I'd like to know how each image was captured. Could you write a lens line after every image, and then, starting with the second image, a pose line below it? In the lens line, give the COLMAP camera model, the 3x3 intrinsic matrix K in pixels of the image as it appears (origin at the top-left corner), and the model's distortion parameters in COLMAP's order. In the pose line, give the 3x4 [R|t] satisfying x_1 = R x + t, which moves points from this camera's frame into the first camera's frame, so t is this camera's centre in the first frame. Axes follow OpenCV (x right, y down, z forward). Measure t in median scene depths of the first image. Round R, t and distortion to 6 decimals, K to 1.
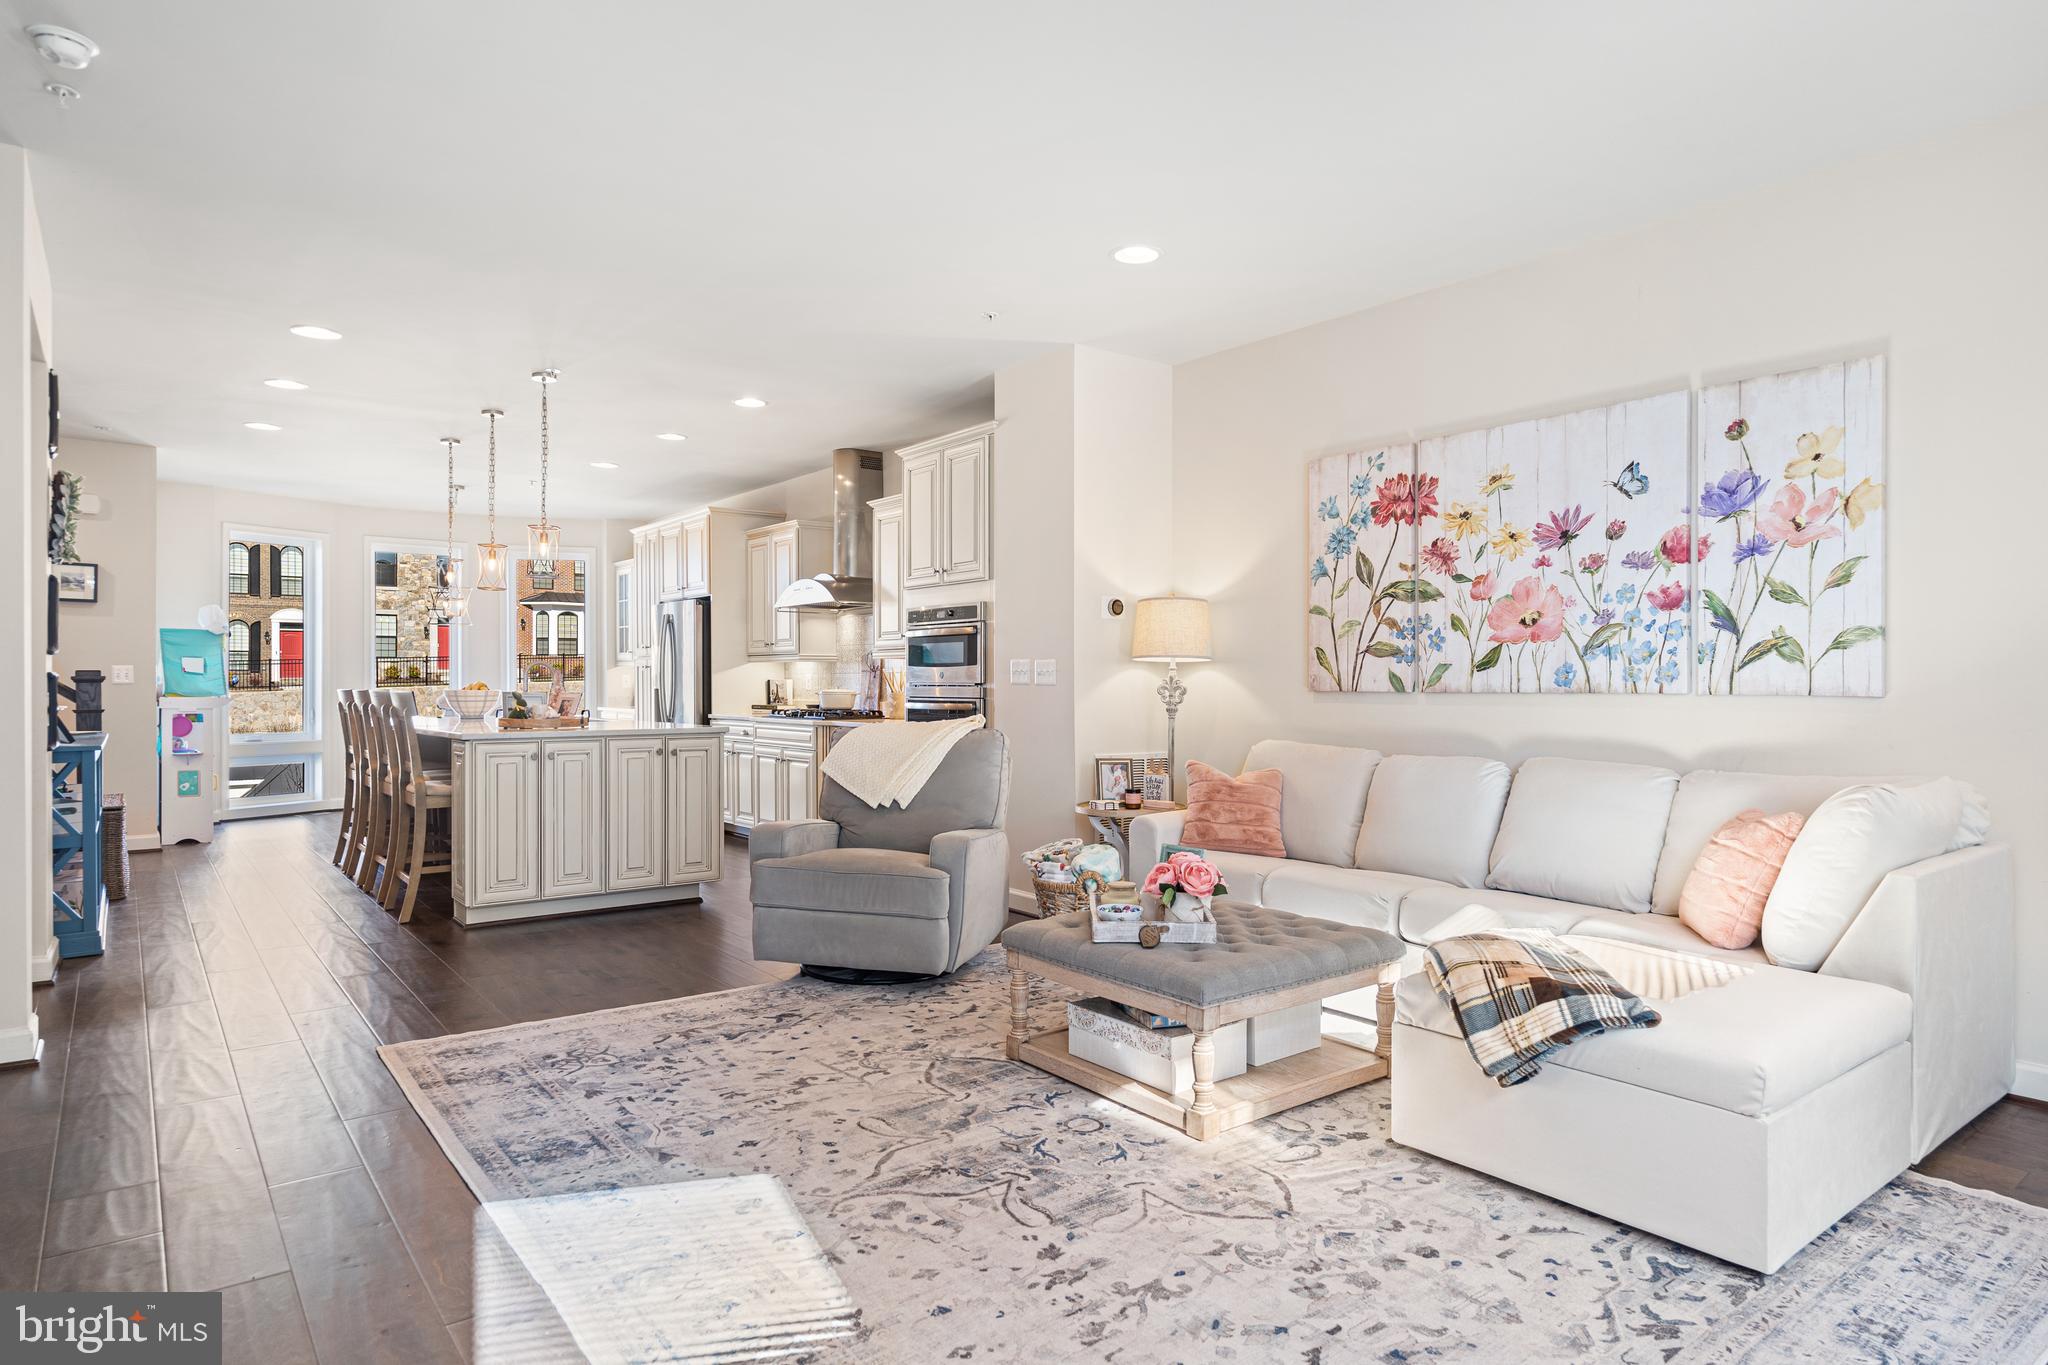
lens RADIAL K [[1170.7, 0, 1027.0], [0, 1170.7, 687.1], [0, 0, 1]] dist [0.000220, -0.000103]
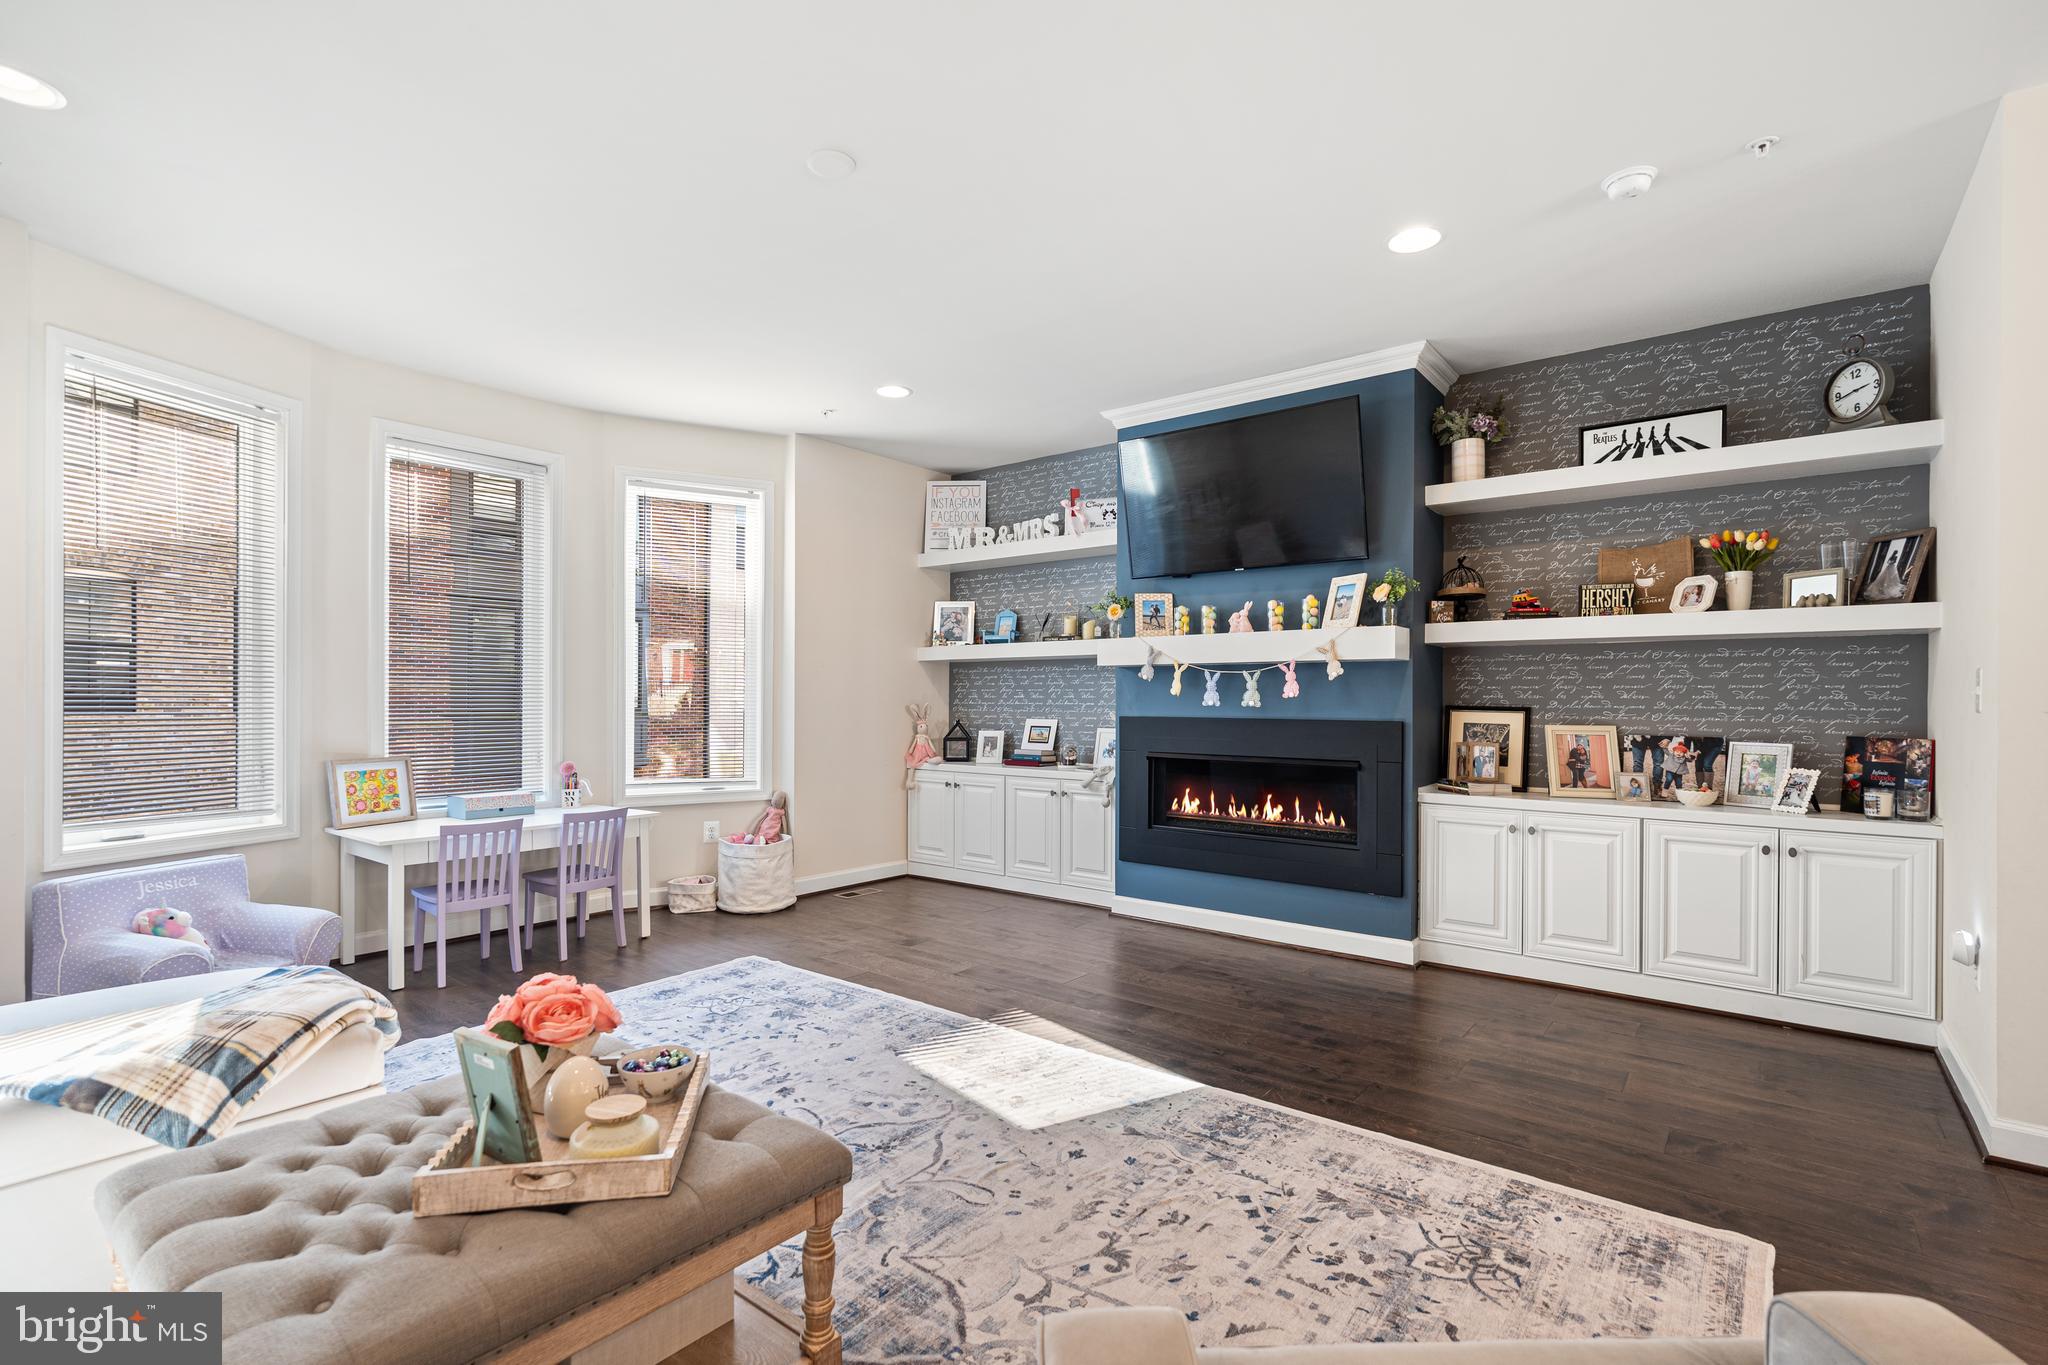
lens RADIAL K [[933.0, 0, 1023.2], [0, 933.0, 696.7], [0, 0, 1]] dist [0.000566, 0.000236]
pose [[-0.971991, -0.006447, -0.234928, 0.006332], [-0.006444, 0.999979, -0.000780, -0.014673], [0.234928, 0.000756, -0.972012, 1.677786]]
